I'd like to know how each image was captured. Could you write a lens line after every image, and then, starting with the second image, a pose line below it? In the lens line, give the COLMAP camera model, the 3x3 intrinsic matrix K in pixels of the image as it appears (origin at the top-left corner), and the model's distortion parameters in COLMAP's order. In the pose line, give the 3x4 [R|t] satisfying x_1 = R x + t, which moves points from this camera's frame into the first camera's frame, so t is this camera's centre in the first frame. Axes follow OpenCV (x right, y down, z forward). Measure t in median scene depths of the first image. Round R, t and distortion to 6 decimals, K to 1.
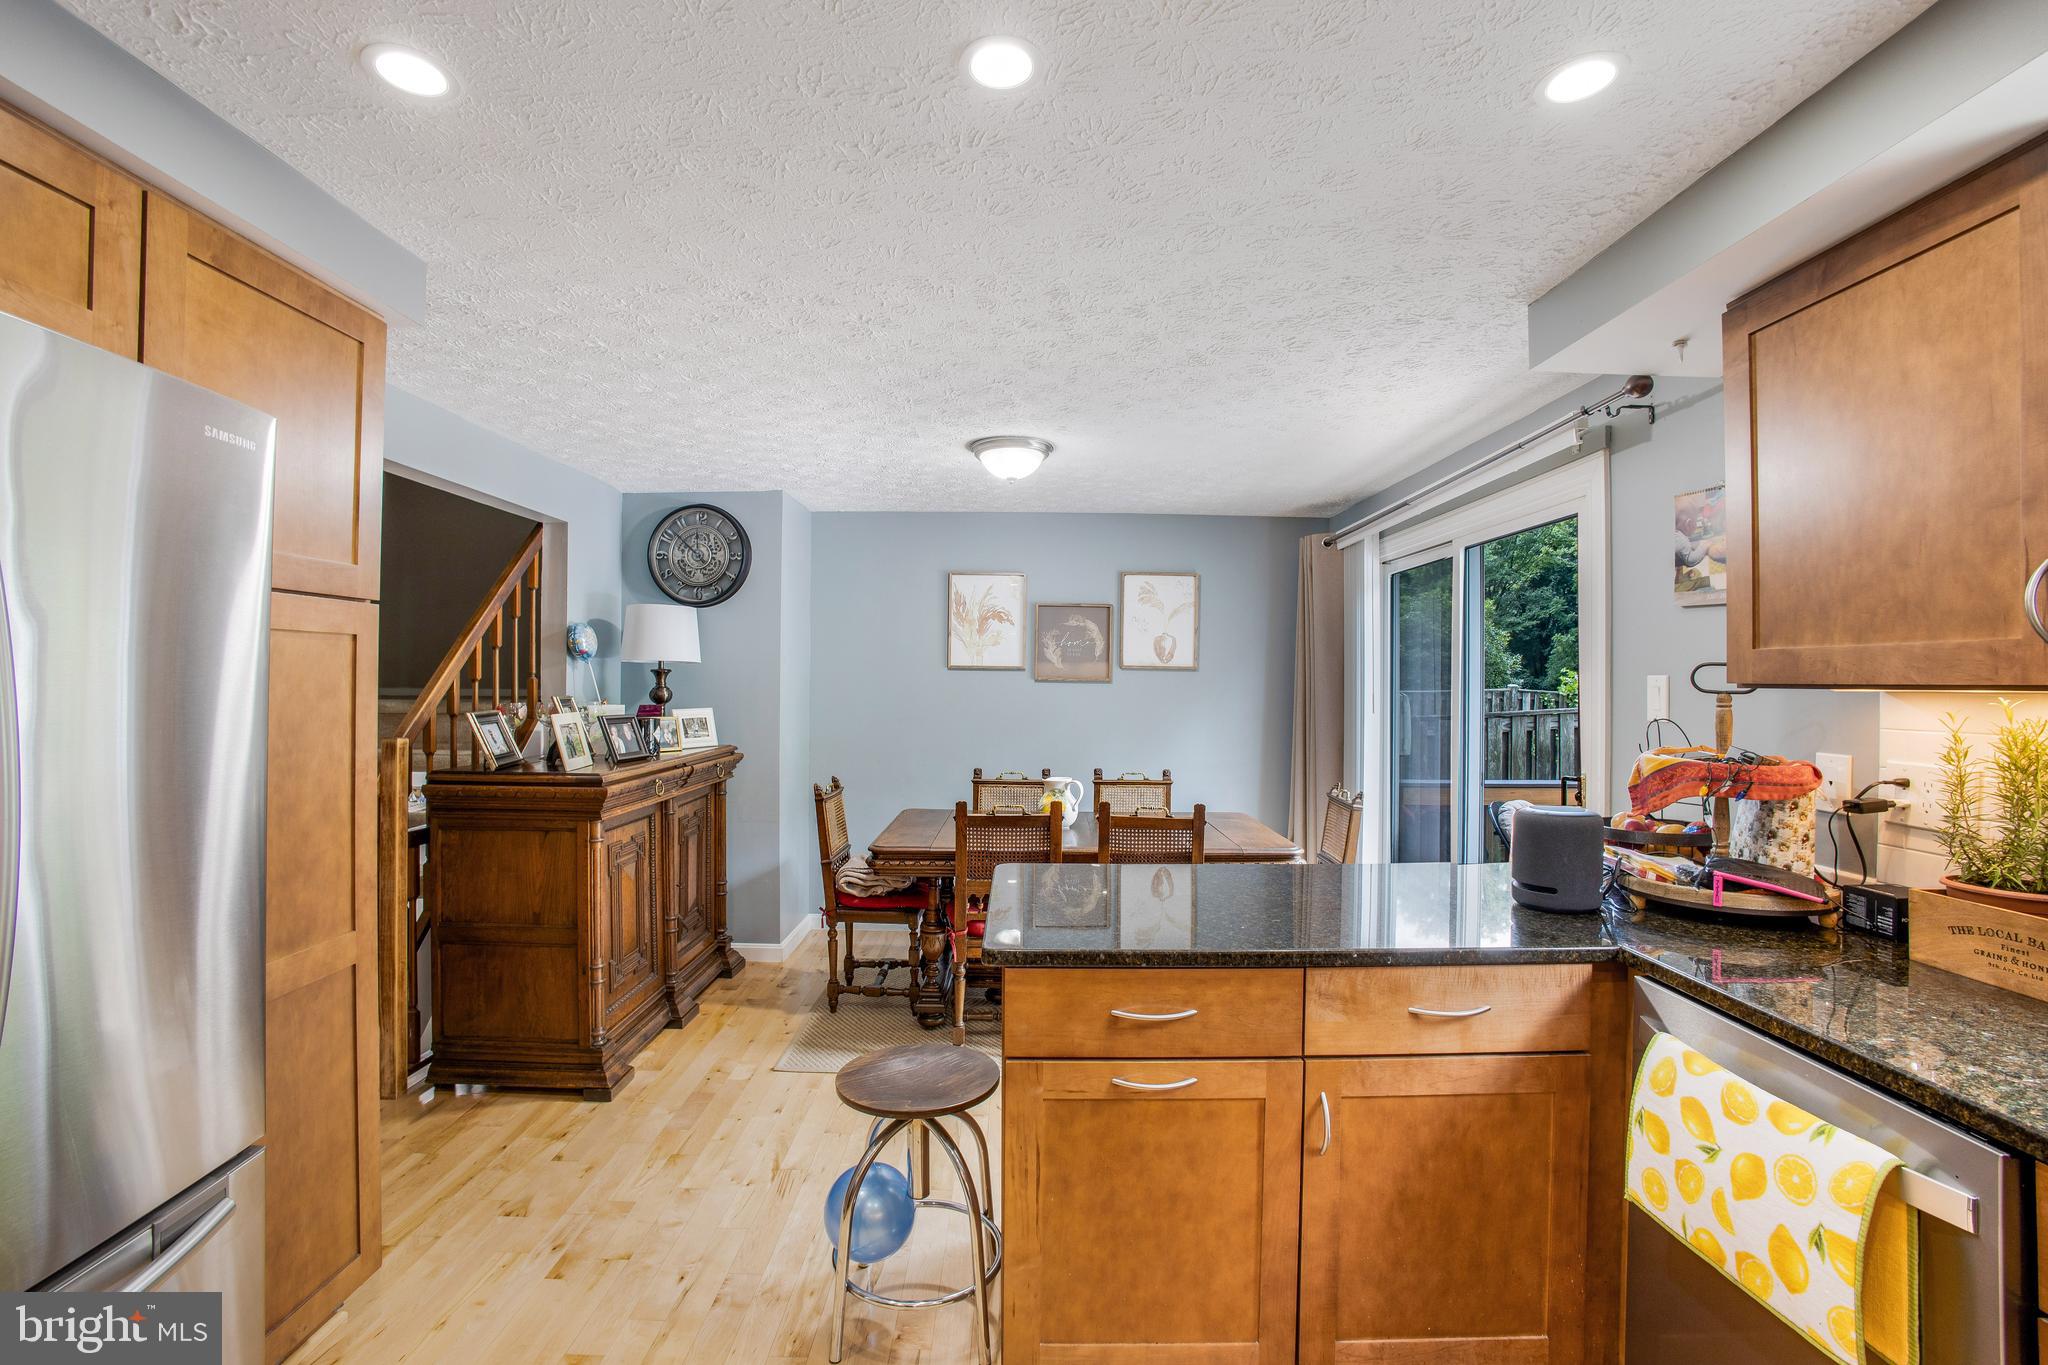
lens RADIAL K [[886.4, 0, 1021.9], [0, 886.4, 677.9], [0, 0, 1]] dist [-0.071659, 0.030720]
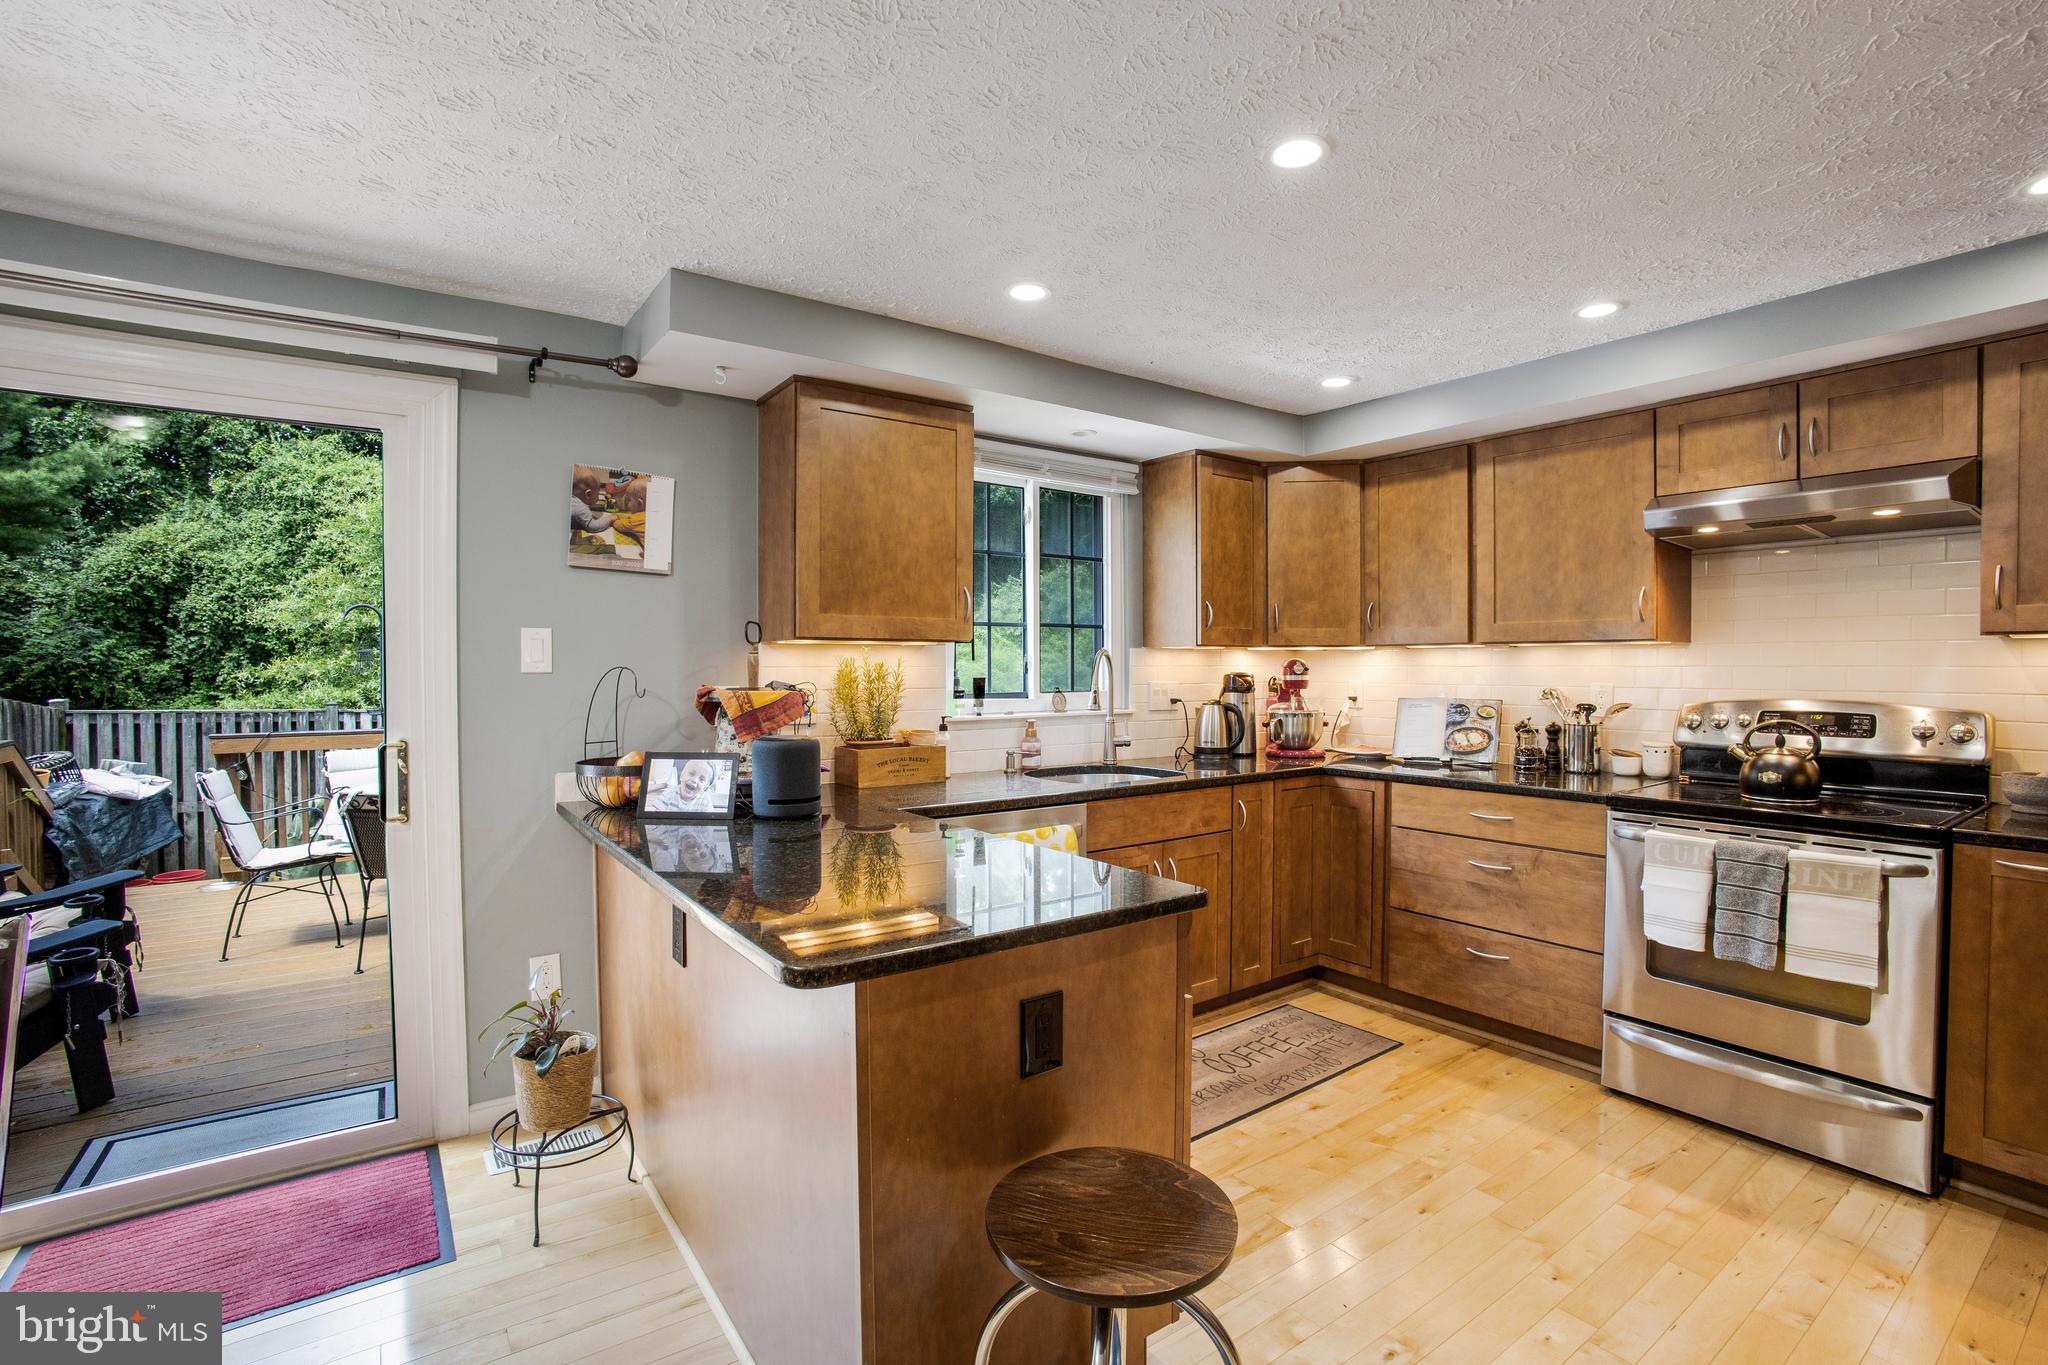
lens RADIAL K [[951.7, 0, 1023.7], [0, 951.7, 677.5], [0, 0, 1]] dist [-0.083878, 0.029977]
pose [[-0.568467, -0.018760, 0.822492, -0.237875], [-0.010226, 0.999824, 0.015737, 0.014833], [-0.822643, 0.000535, -0.568559, 0.533833]]
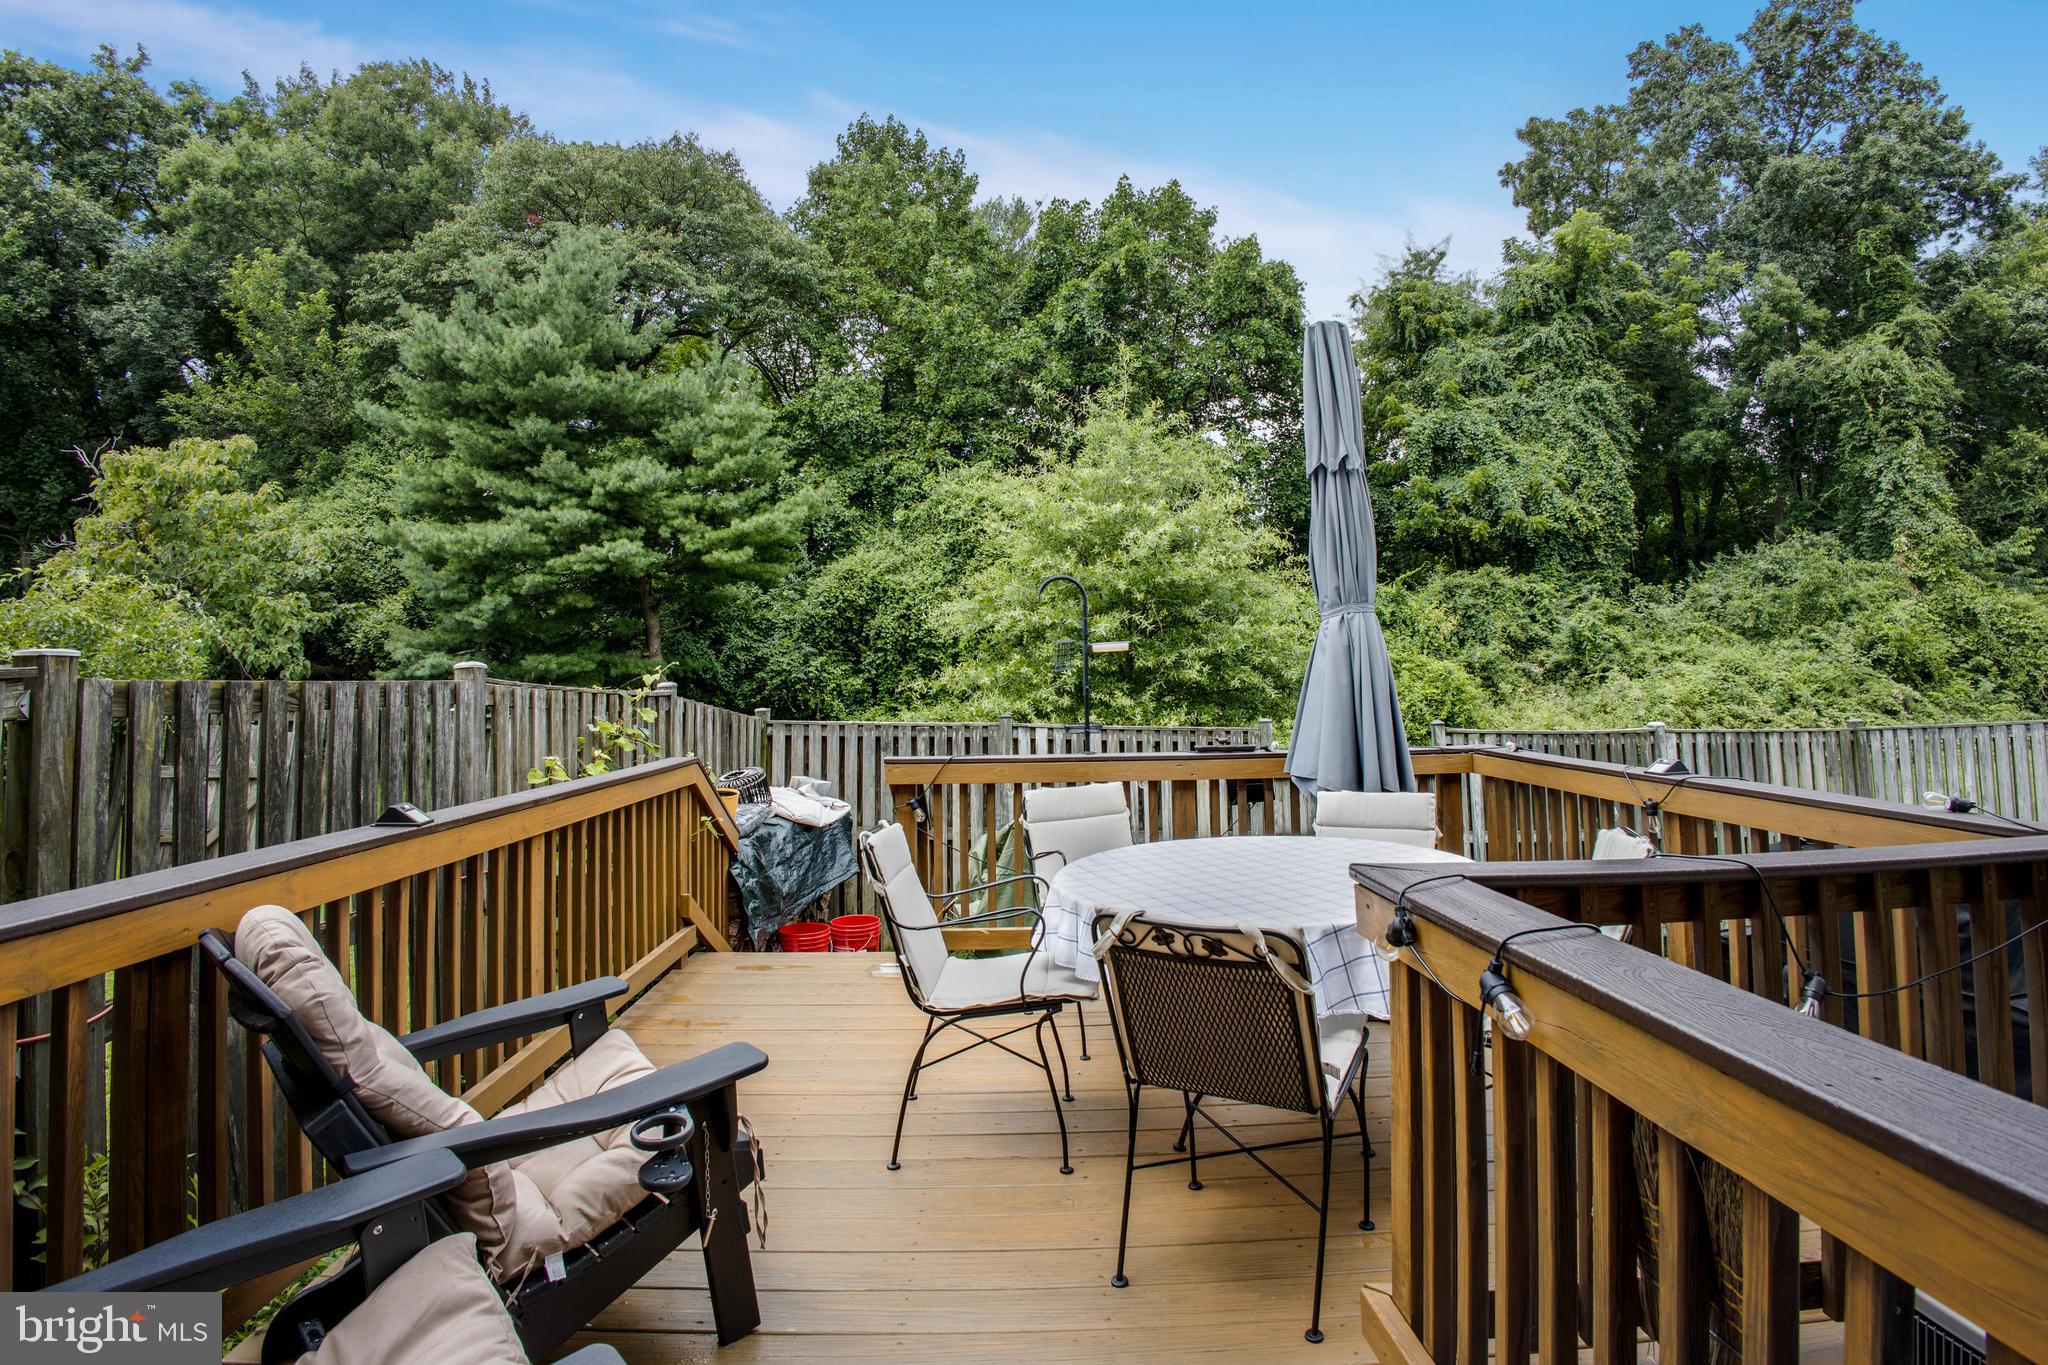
lens RADIAL K [[962.2, 0, 1057.7], [0, 962.2, 558.0], [0, 0, 1]] dist [-0.056279, 0.001032]
pose [[-0.041888, 0.120250, 0.991860, 0.315685], [0.002747, 0.992741, -0.120241, 0.036330], [-0.999119, -0.002312, -0.041915, 0.599824]]
